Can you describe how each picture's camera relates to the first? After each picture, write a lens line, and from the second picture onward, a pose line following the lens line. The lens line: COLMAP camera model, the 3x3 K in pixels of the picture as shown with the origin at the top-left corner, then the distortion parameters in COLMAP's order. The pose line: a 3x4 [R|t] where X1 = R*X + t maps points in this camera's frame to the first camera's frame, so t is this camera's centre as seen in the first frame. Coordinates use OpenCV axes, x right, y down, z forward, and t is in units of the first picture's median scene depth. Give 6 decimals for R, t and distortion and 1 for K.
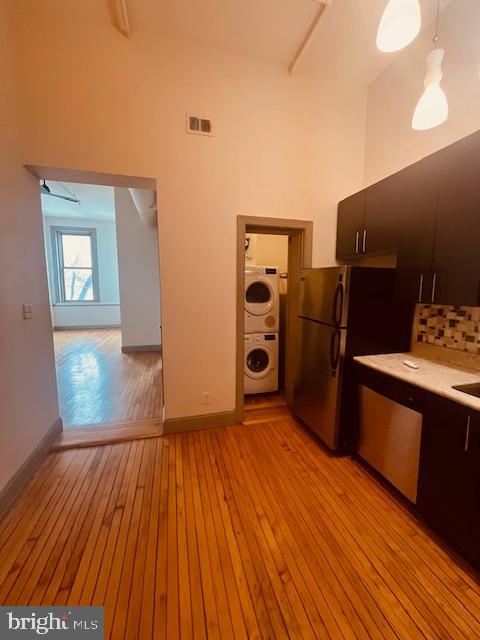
lens RADIAL K [[257.1, 0, 239.4], [0, 257.1, 318.5], [0, 0, 1]] dist [-0.005448, 0.000324]
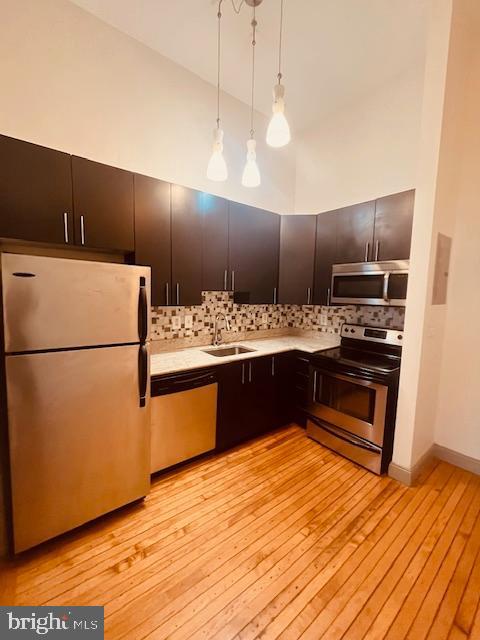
lens RADIAL K [[257.1, 0, 239.4], [0, 257.1, 318.5], [0, 0, 1]] dist [-0.005448, 0.000324]
pose [[-0.389553, -0.106962, 0.914772, -0.437714], [0.083751, 0.985004, 0.150839, -0.133098], [-0.917188, 0.135373, -0.374753, 0.987276]]
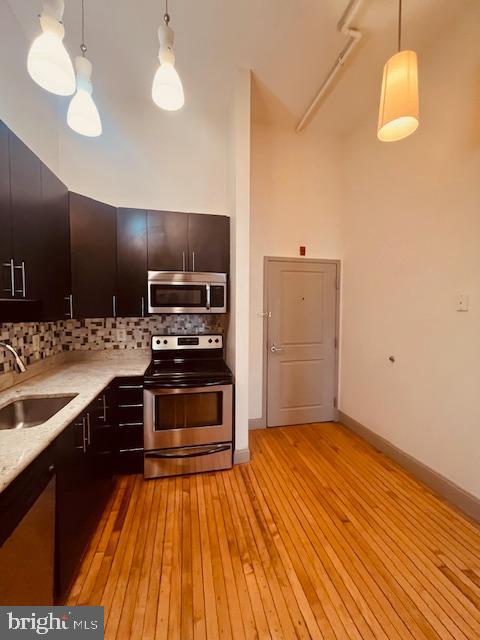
lens RADIAL K [[257.1, 0, 239.4], [0, 257.1, 318.5], [0, 0, 1]] dist [-0.005448, 0.000324]
pose [[-0.998466, -0.010006, 0.054460, 0.104044], [-0.001412, 0.987818, 0.155607, -0.133958], [-0.055354, 0.155292, -0.986317, 1.170026]]
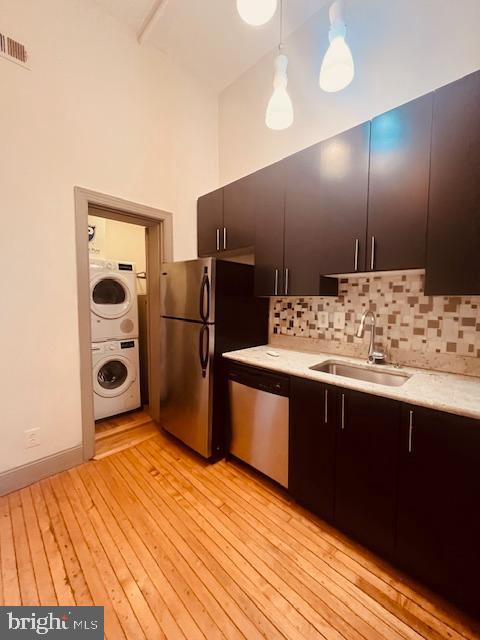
lens RADIAL K [[257.1, 0, 239.4], [0, 257.1, 318.5], [0, 0, 1]] dist [-0.005448, 0.000324]
pose [[0.861470, -0.035598, 0.506559, 0.017252], [0.055974, 0.998118, -0.025049, 0.045882], [-0.504714, 0.049933, 0.861841, 0.131196]]
